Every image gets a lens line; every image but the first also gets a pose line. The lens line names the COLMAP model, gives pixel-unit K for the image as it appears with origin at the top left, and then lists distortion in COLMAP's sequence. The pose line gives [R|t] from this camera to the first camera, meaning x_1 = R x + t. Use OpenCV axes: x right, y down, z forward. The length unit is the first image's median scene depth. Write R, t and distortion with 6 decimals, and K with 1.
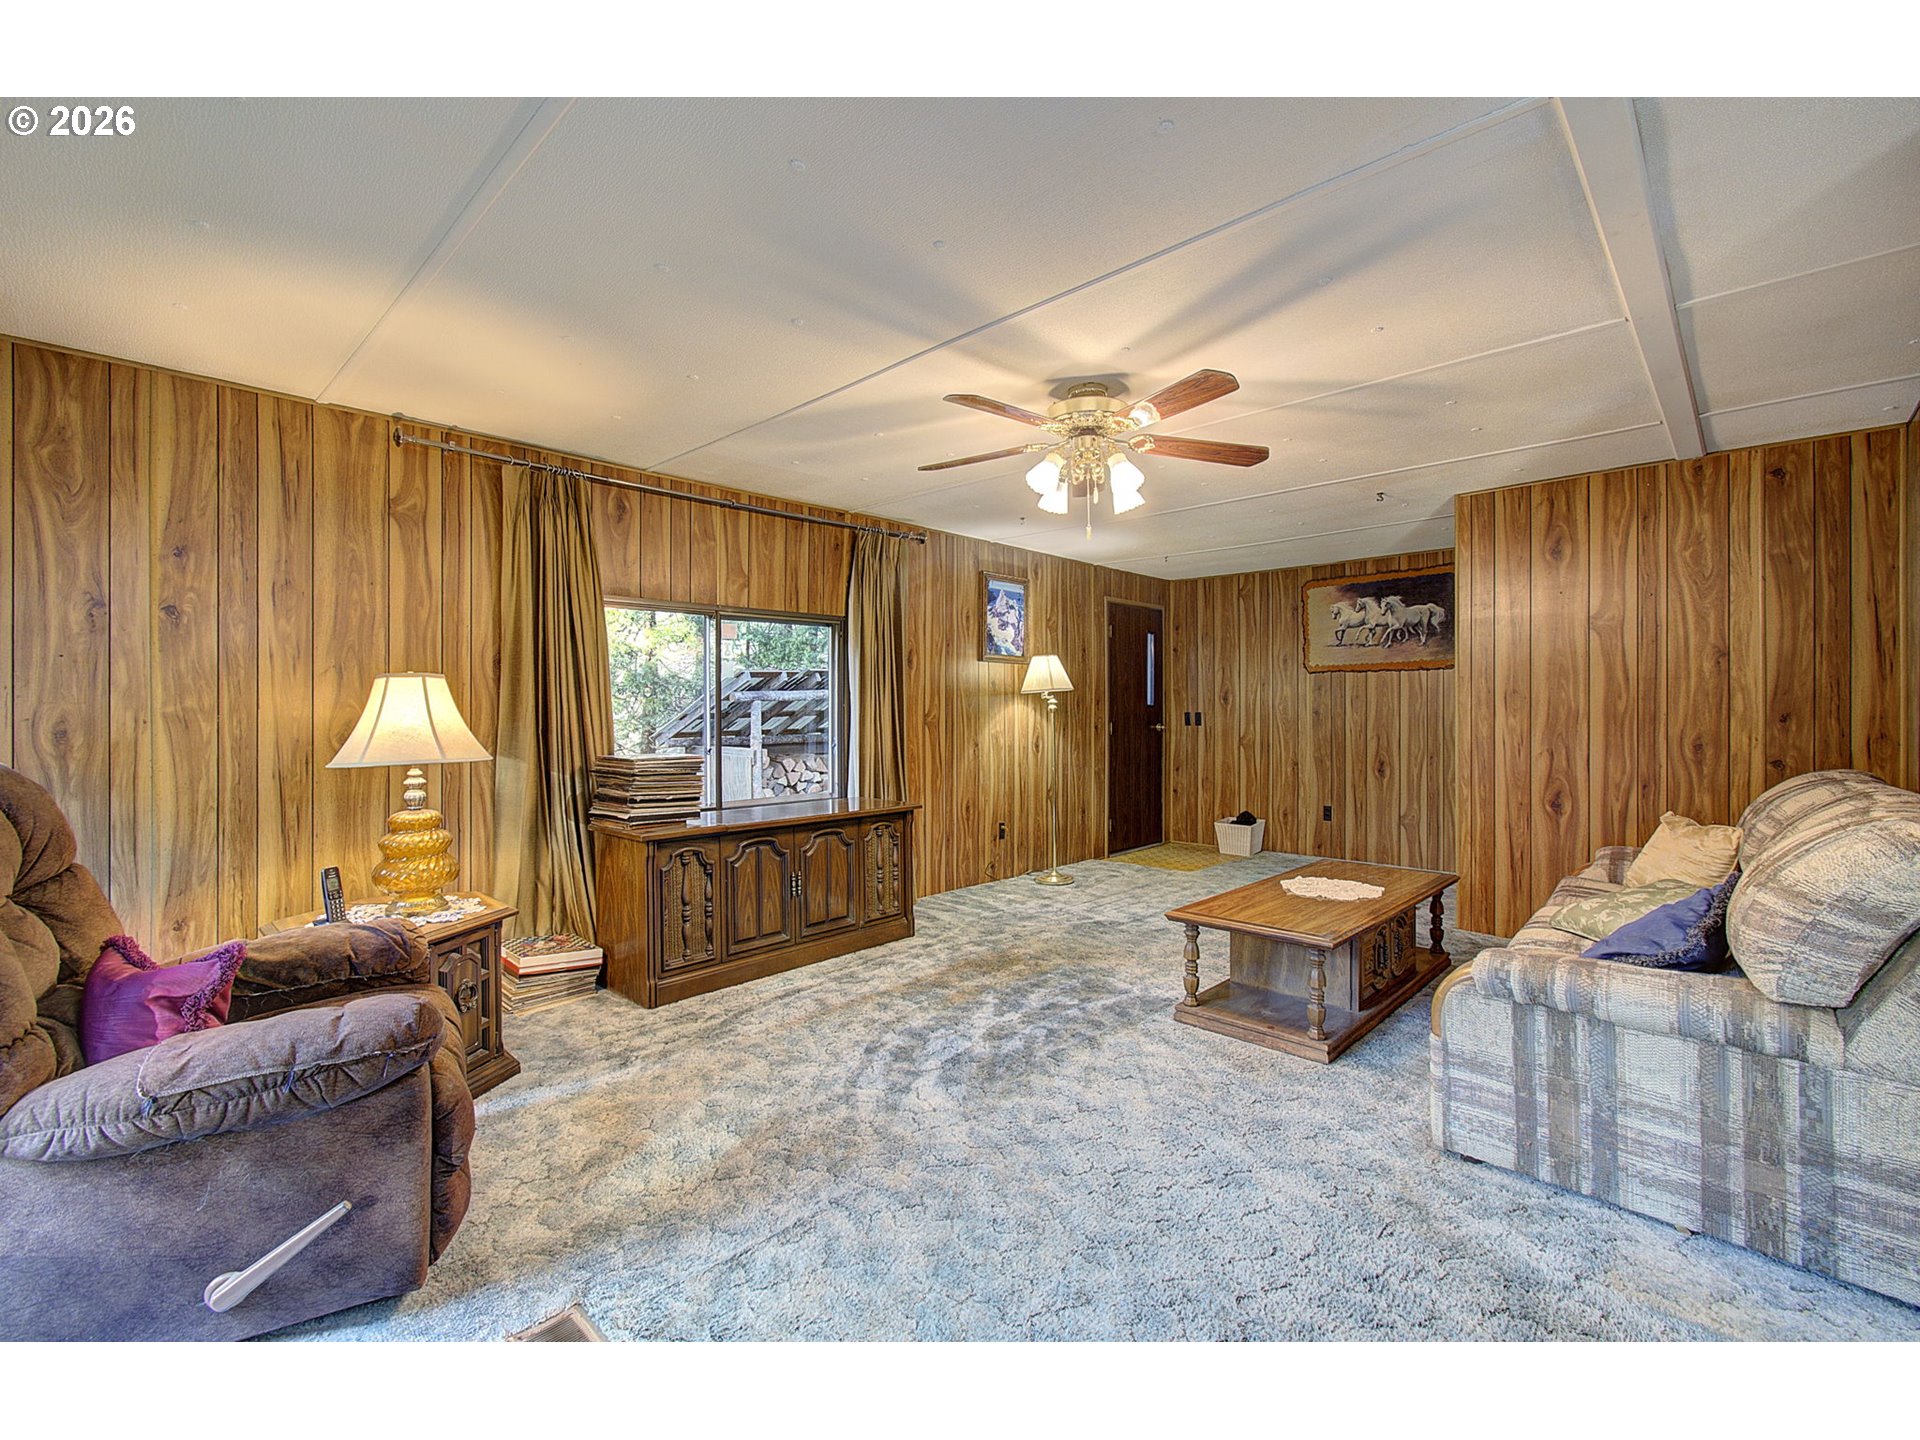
lens RADIAL K [[824.8, 0, 941.4], [0, 824.8, 702.4], [0, 0, 1]] dist [-0.023825, 0.001891]
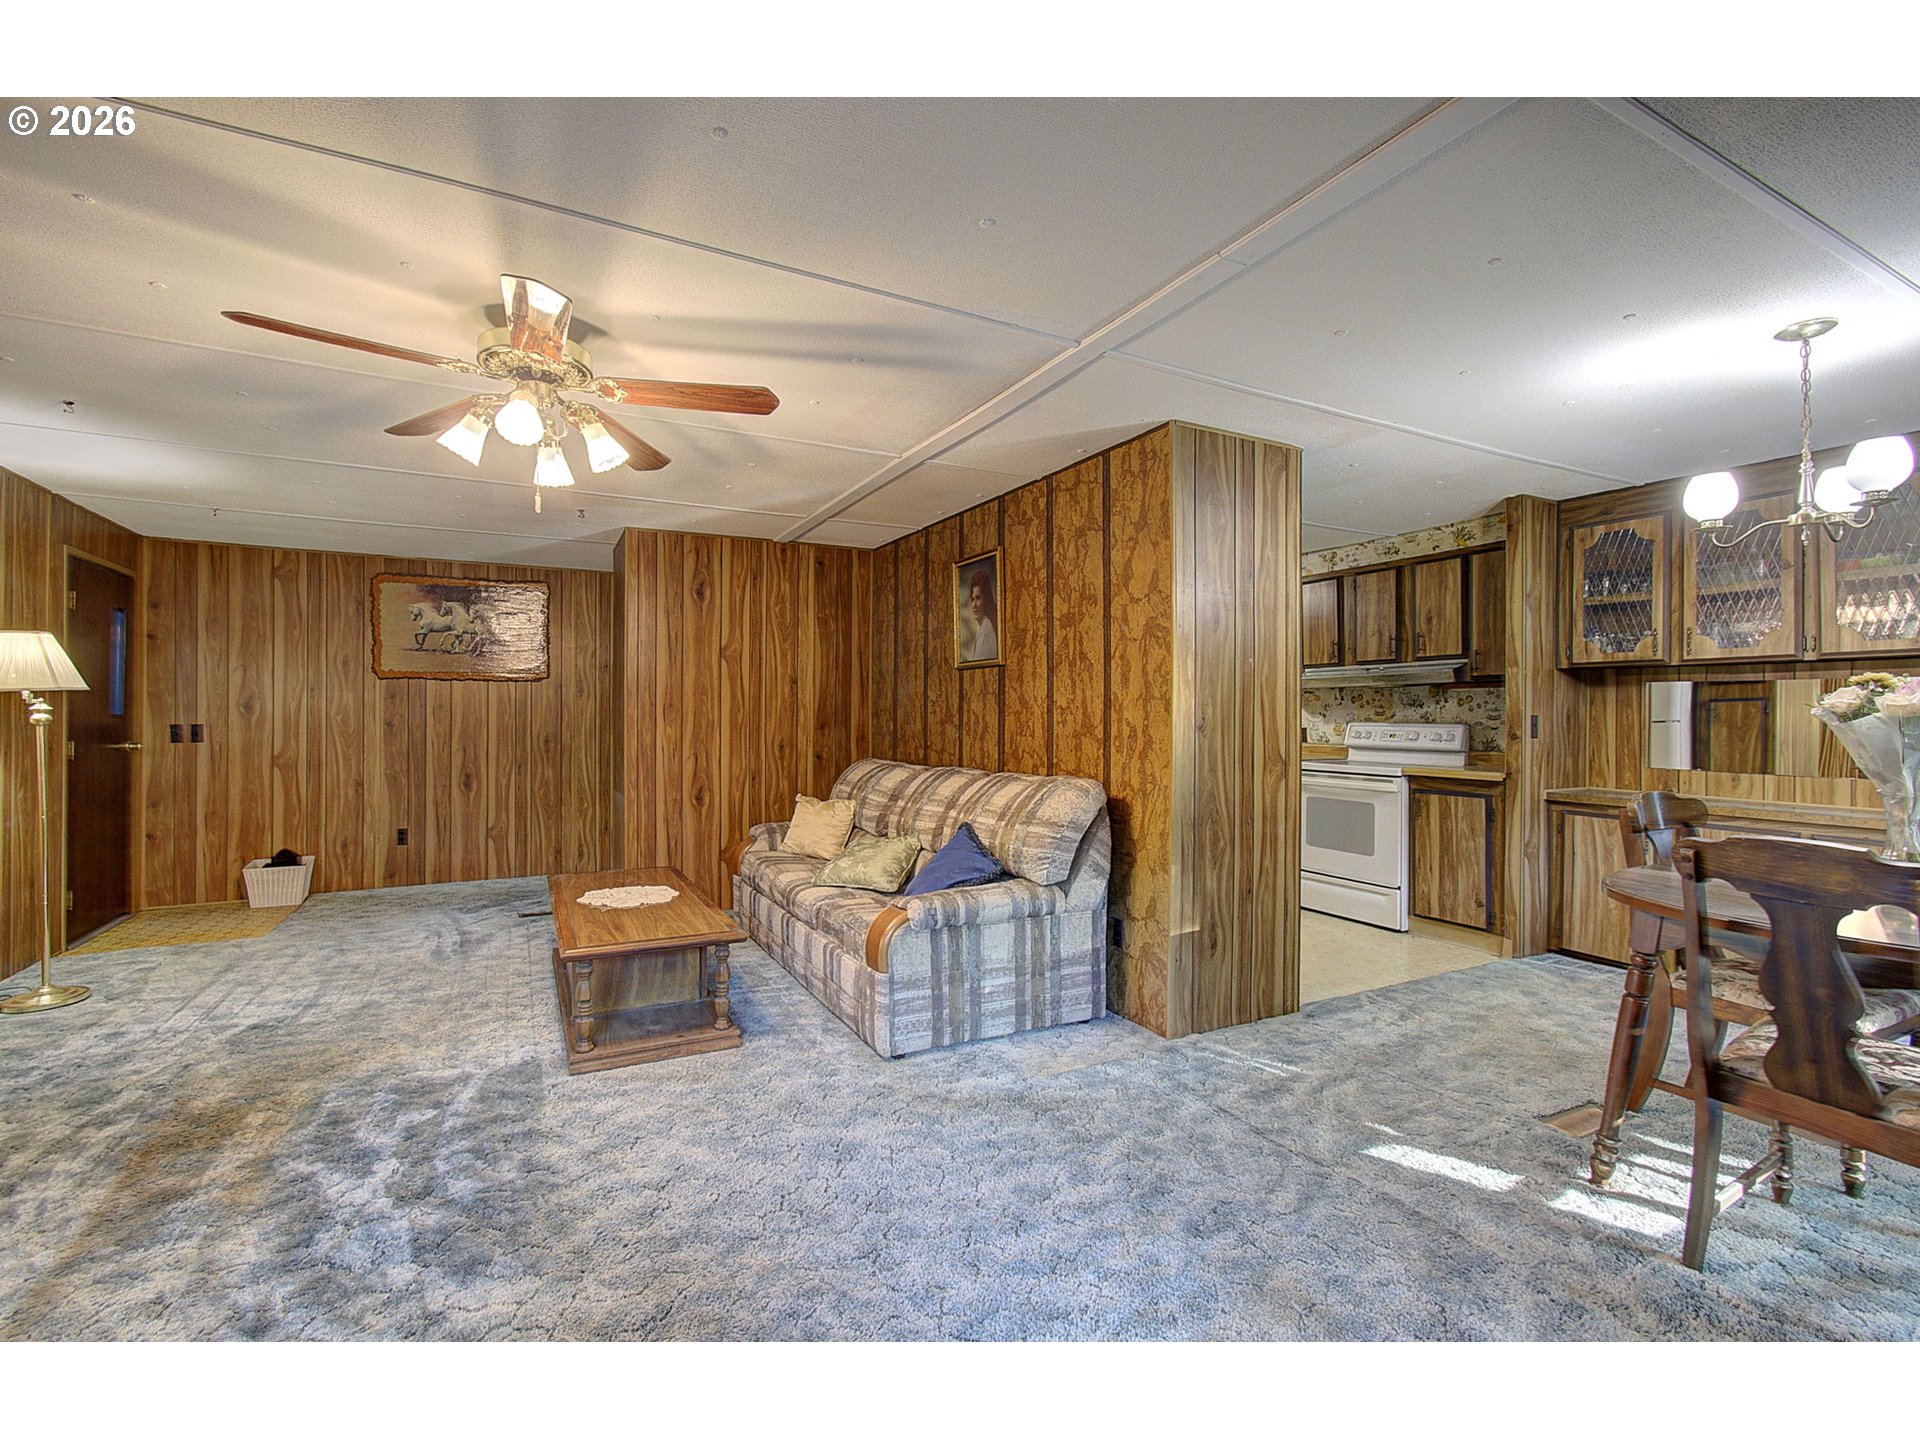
lens RADIAL K [[824.8, 0, 951.1], [0, 824.8, 720.6], [0, 0, 1]] dist [-0.023825, 0.001891]
pose [[0.309591, -0.002734, 0.950866, -0.366300], [-0.007975, 0.999953, 0.005472, -0.001640], [-0.950836, -0.009277, 0.309555, 0.298110]]
